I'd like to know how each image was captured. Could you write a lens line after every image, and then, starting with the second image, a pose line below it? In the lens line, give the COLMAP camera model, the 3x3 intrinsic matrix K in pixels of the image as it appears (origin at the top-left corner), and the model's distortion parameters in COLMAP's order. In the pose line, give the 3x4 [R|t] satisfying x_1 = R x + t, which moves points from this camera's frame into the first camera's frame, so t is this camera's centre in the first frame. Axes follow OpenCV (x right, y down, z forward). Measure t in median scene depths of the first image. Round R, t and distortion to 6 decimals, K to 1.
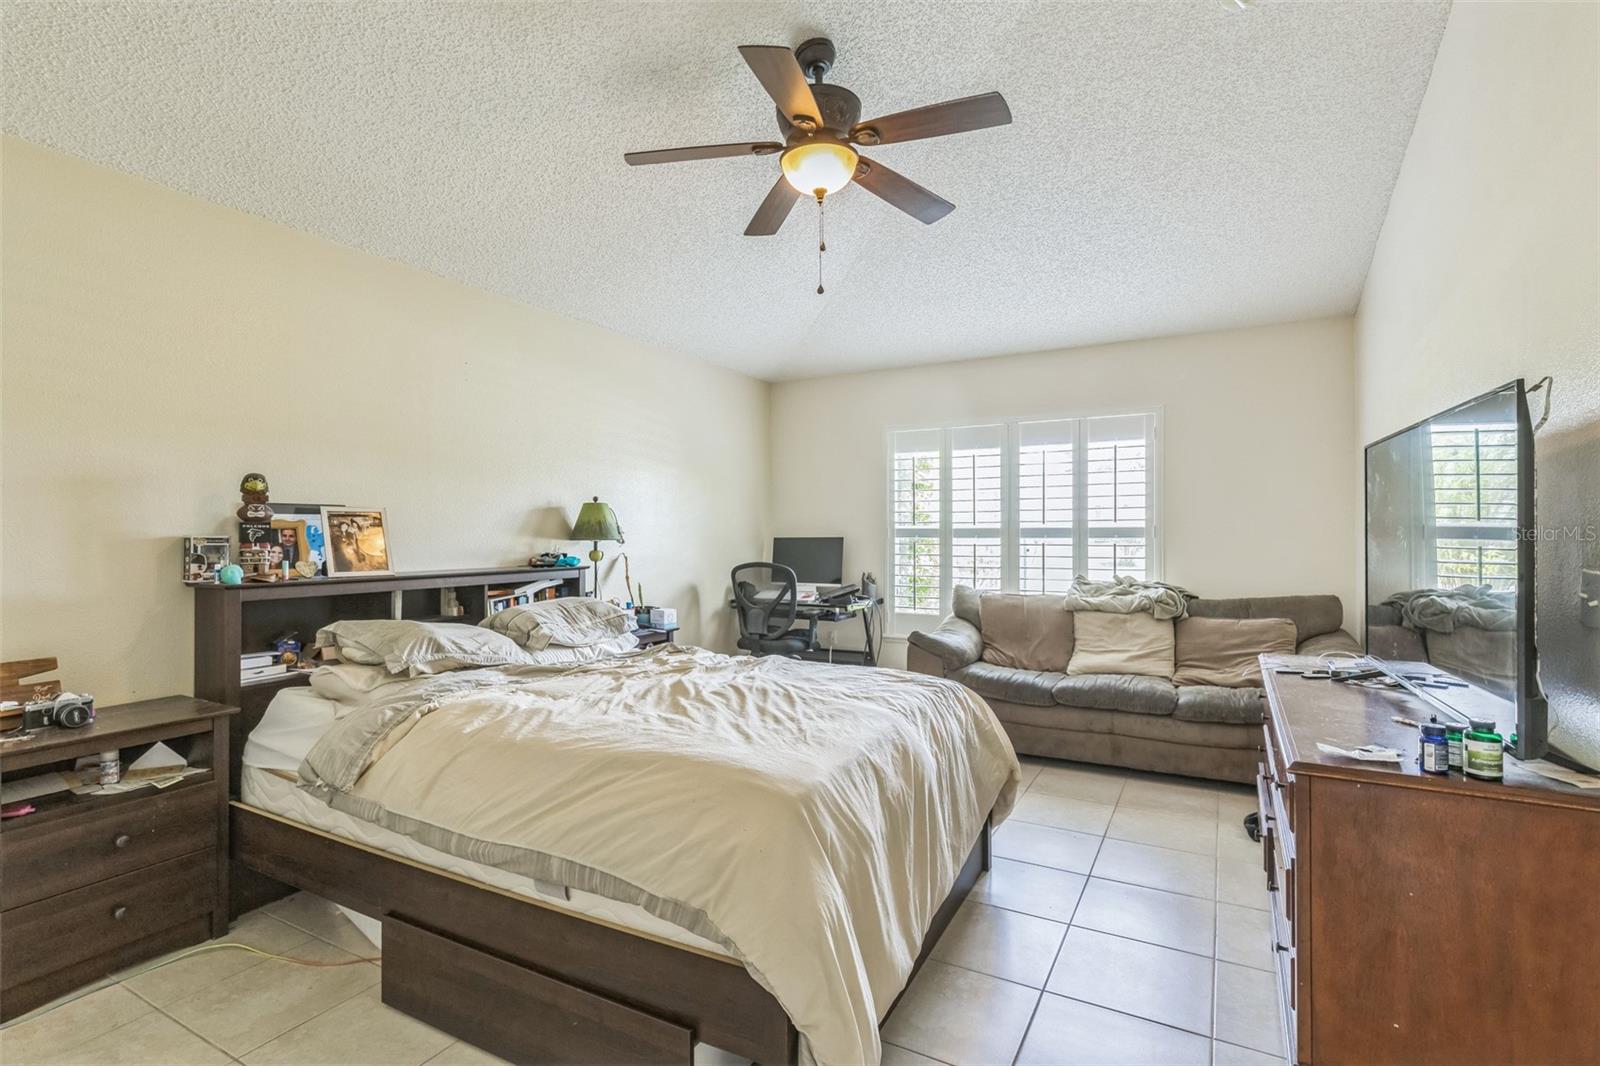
lens RADIAL K [[776.0, 0, 800.8], [0, 776.0, 529.6], [0, 0, 1]] dist [0.010137, -0.000417]
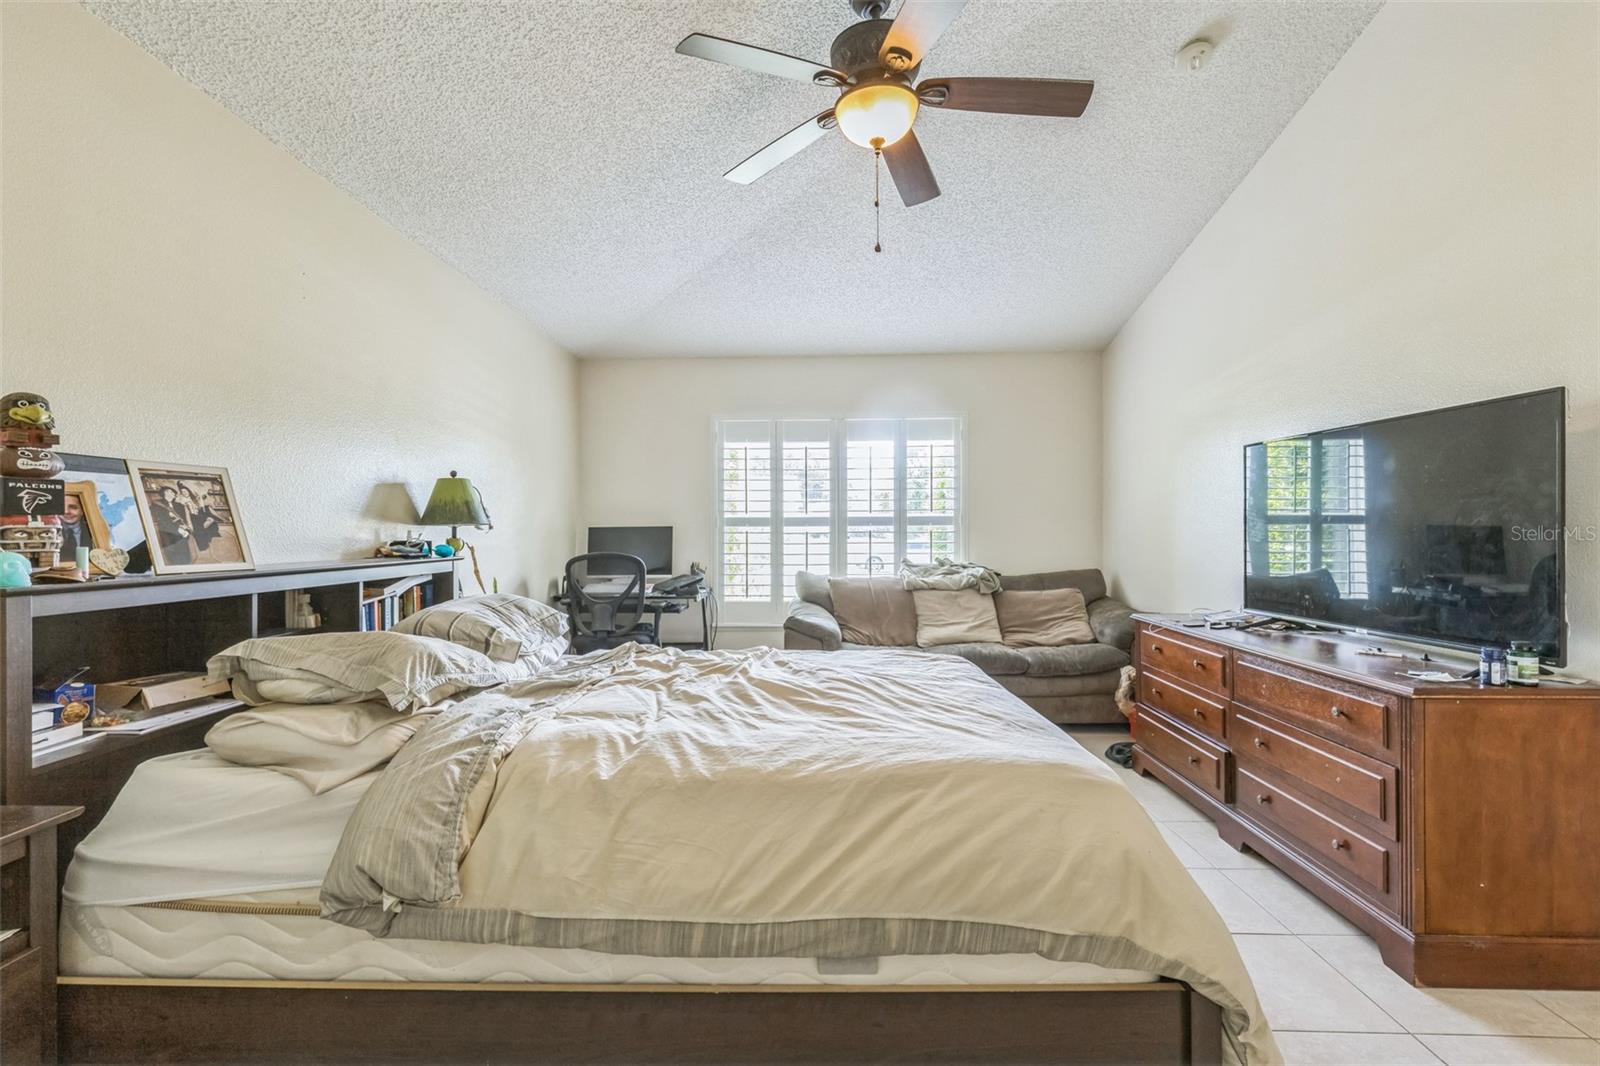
lens RADIAL K [[720.4, 0, 795.3], [0, 720.4, 532.0], [0, 0, 1]] dist [0.009696, -0.000166]
pose [[0.885468, -0.003173, 0.464689, -0.317618], [0.001931, 0.999993, 0.003149, 0.020101], [-0.464696, -0.001891, 0.885468, 0.189154]]
